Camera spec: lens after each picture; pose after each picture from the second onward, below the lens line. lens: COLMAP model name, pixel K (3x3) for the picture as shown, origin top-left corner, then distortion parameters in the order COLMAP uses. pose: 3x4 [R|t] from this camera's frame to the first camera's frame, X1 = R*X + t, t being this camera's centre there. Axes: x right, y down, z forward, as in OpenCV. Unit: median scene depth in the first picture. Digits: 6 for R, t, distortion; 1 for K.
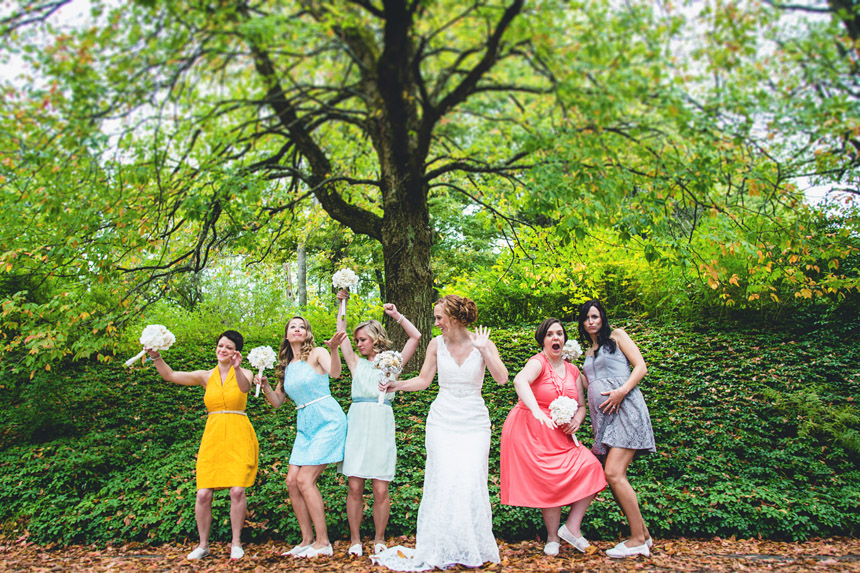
lens RADIAL K [[616.5, 0, 430.0], [0, 616.5, 286.5], [0, 0, 1]] dist [-0.064411, 0.074918]
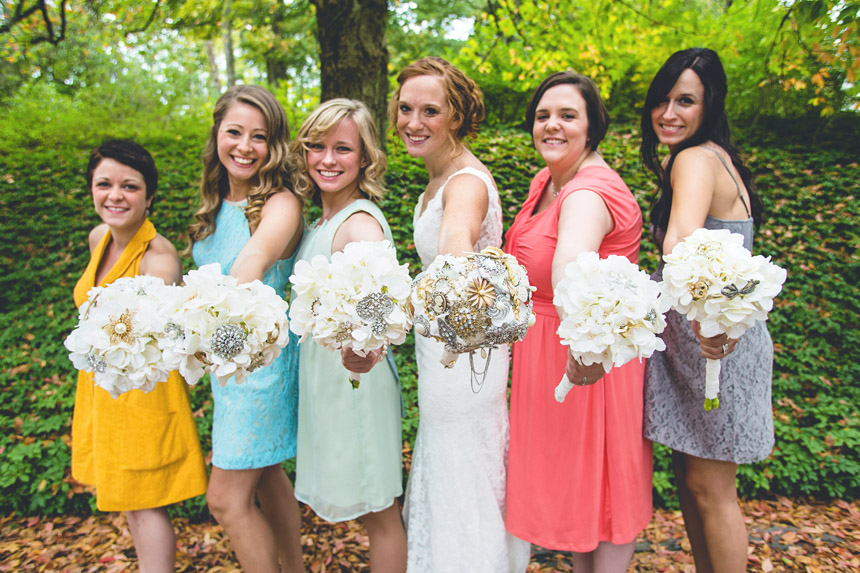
lens RADIAL K [[596.8, 0, 430.0], [0, 596.8, 286.5], [0, 0, 1]] dist [-0.074666, 0.080746]
pose [[0.996326, -0.000416, 0.085644, -0.009340], [-0.028287, 0.942271, 0.333654, 0.004783], [-0.080839, -0.334850, 0.938797, 0.429163]]
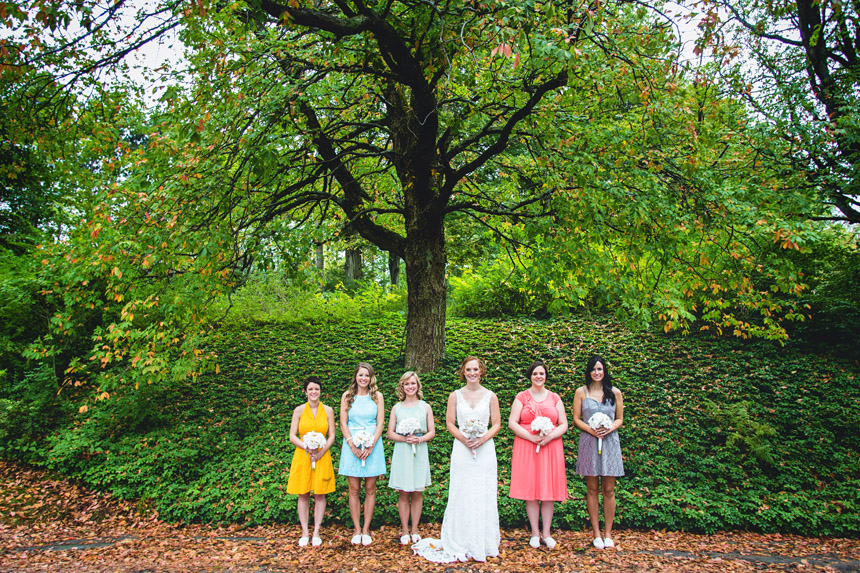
lens RADIAL K [[596.8, 0, 430.0], [0, 596.8, 286.5], [0, 0, 1]] dist [-0.074666, 0.080746]
pose [[0.999832, 0.018160, 0.002346, -0.047382], [-0.018309, 0.993519, 0.112178, -0.236282], [-0.000293, -0.112202, 0.993685, -0.235903]]
